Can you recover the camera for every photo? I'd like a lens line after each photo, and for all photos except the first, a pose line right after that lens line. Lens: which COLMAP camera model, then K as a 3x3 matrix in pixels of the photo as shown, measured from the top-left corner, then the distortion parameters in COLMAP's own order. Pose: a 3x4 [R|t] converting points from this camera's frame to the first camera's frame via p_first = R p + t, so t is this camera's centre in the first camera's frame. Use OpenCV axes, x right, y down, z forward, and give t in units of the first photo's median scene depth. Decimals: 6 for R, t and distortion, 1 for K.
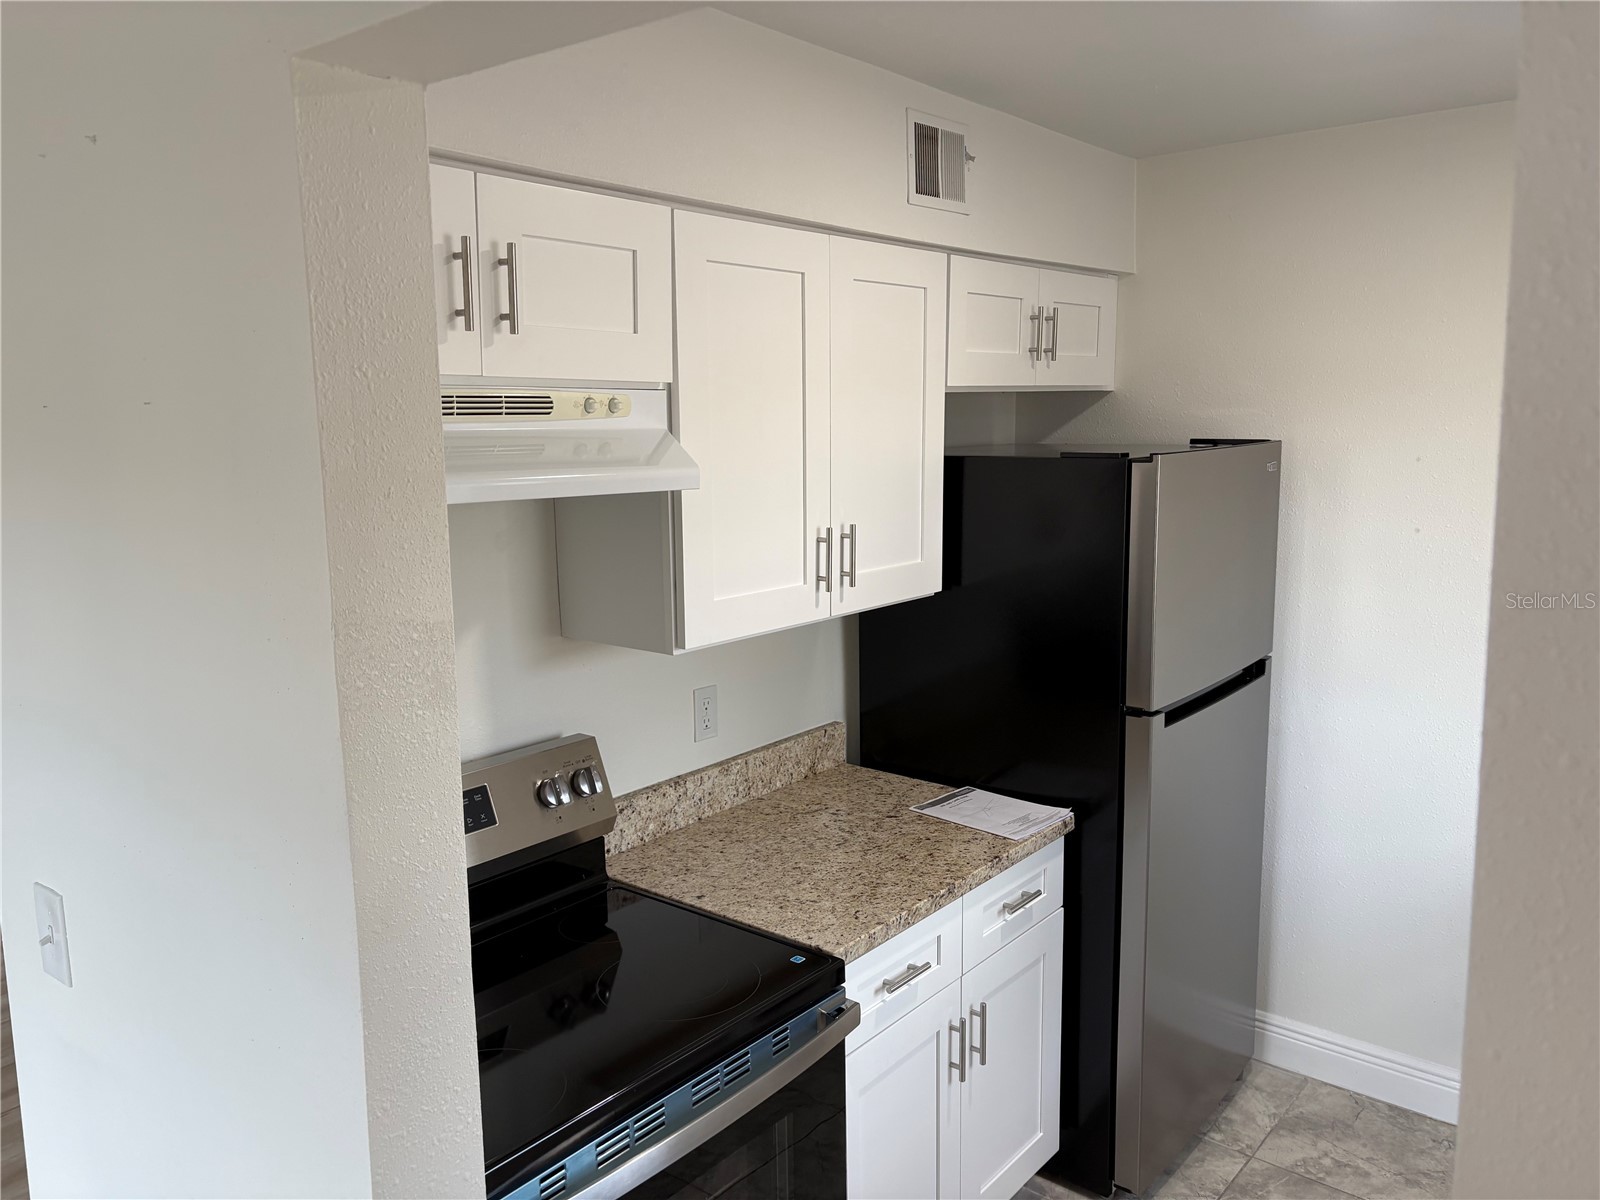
lens RADIAL K [[1214.9, 0, 800.6], [0, 1214.9, 606.2], [0, 0, 1]] dist [0.050241, -0.005846]
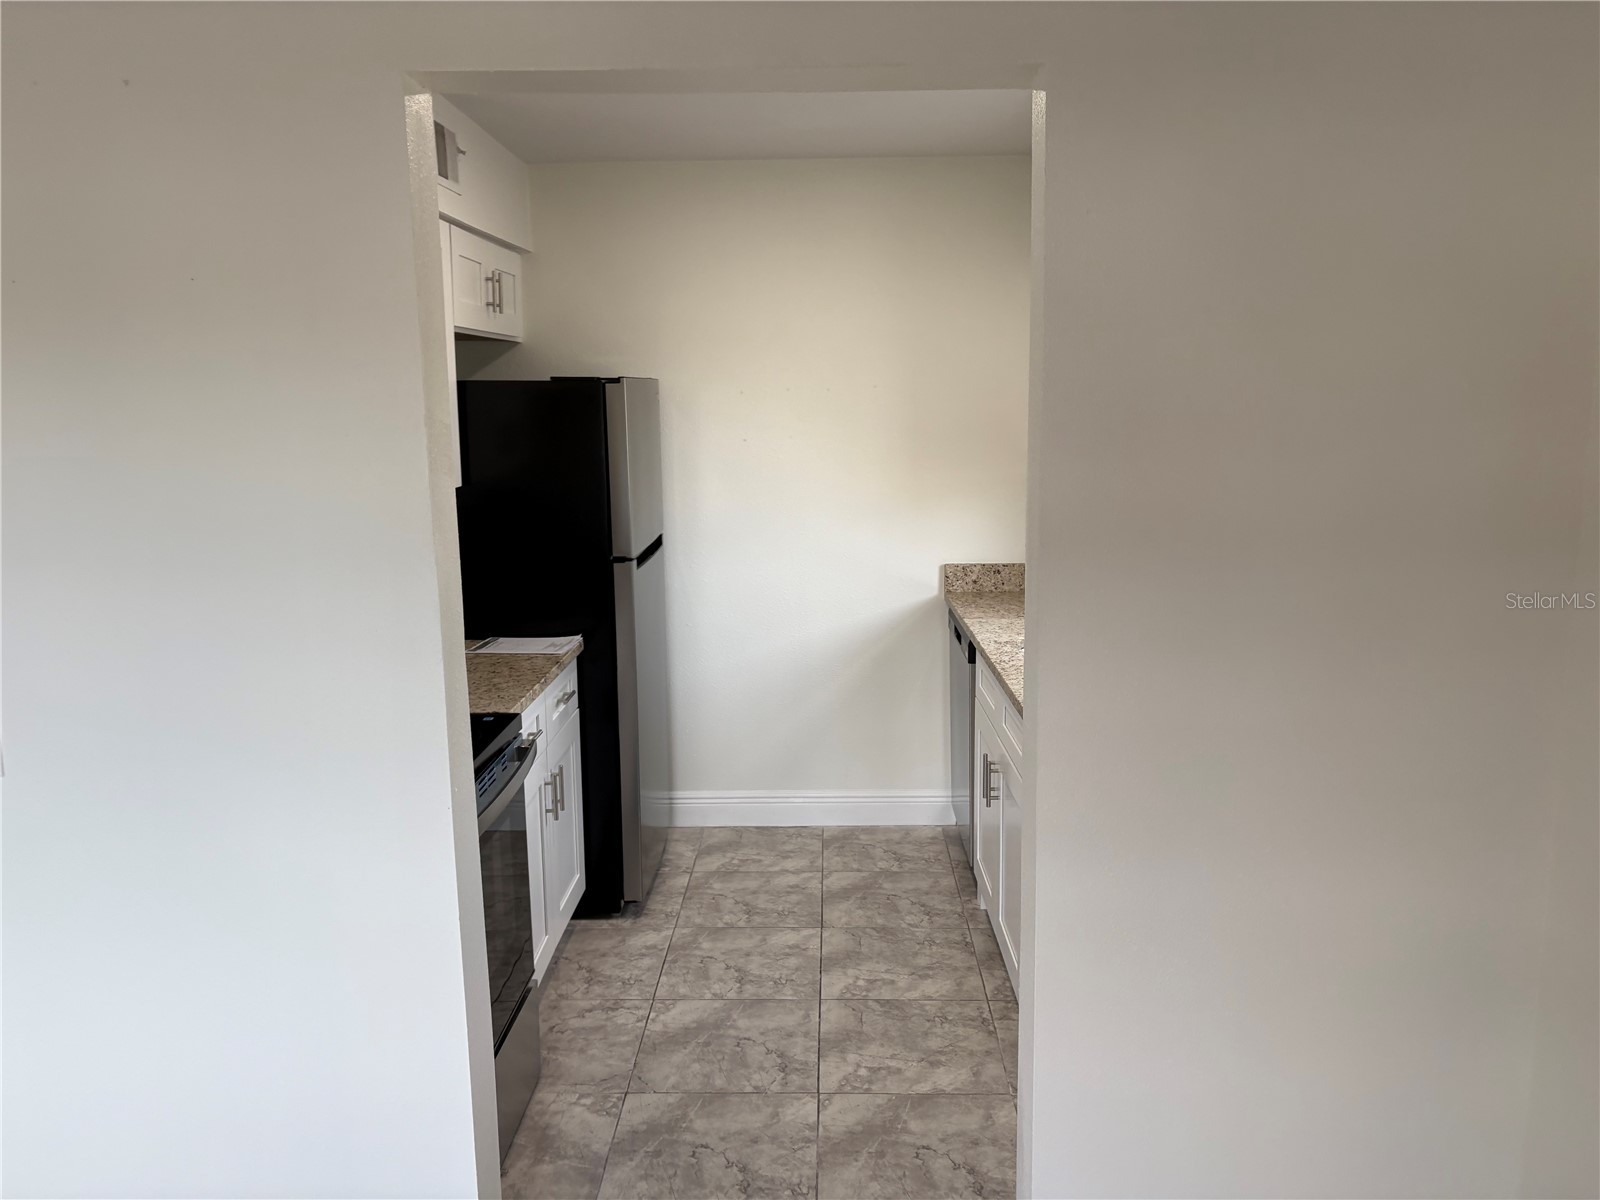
lens RADIAL K [[1214.9, 0, 802.5], [0, 1214.9, 594.1], [0, 0, 1]] dist [0.050241, -0.005846]
pose [[0.786756, -0.092521, 0.610291, -0.383157], [0.096037, 0.995010, 0.027039, 0.096904], [-0.609748, 0.037337, 0.791716, -0.228225]]
